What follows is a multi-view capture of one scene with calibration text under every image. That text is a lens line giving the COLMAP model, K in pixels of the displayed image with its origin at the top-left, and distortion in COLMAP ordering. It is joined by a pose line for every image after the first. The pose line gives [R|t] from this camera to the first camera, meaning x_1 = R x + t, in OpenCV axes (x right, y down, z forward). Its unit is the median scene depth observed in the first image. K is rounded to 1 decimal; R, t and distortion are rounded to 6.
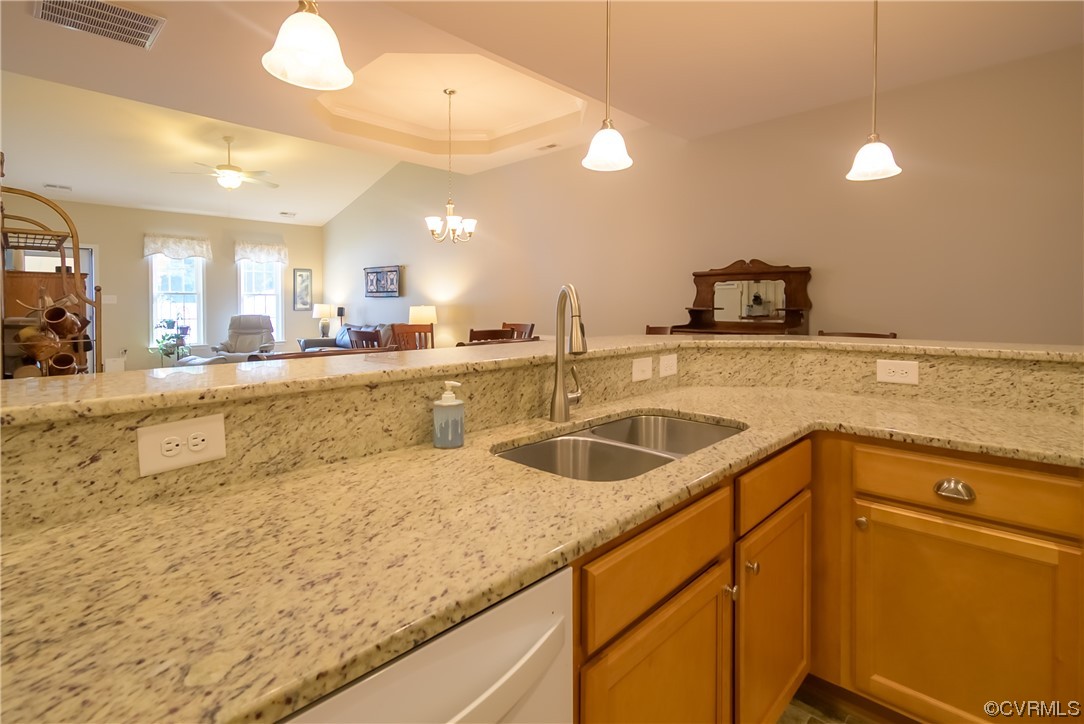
lens RADIAL K [[518.2, 0, 541.5], [0, 518.2, 315.4], [0, 0, 1]] dist [0.004739, 0.000023]
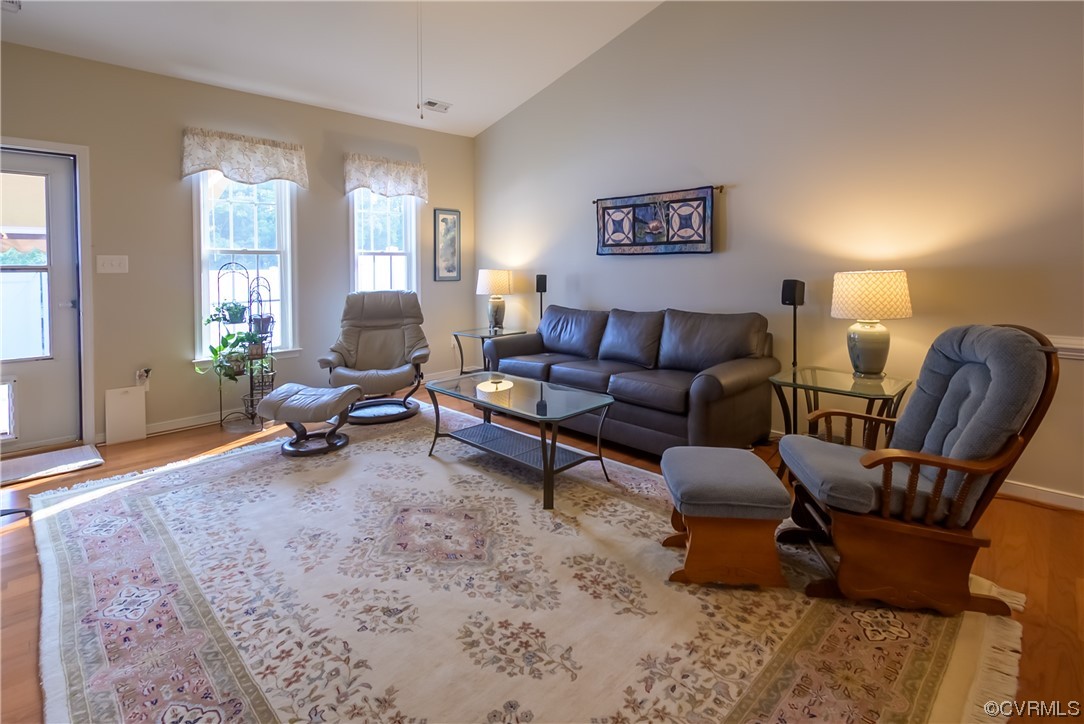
lens RADIAL K [[509.9, 0, 538.5], [0, 509.9, 277.0], [0, 0, 1]] dist [0.003453, 0.000061]
pose [[0.999705, -0.009442, -0.022377, -0.584959], [0.009339, 0.999945, -0.004700, -0.017427], [0.022420, 0.004490, 0.999739, 0.732905]]
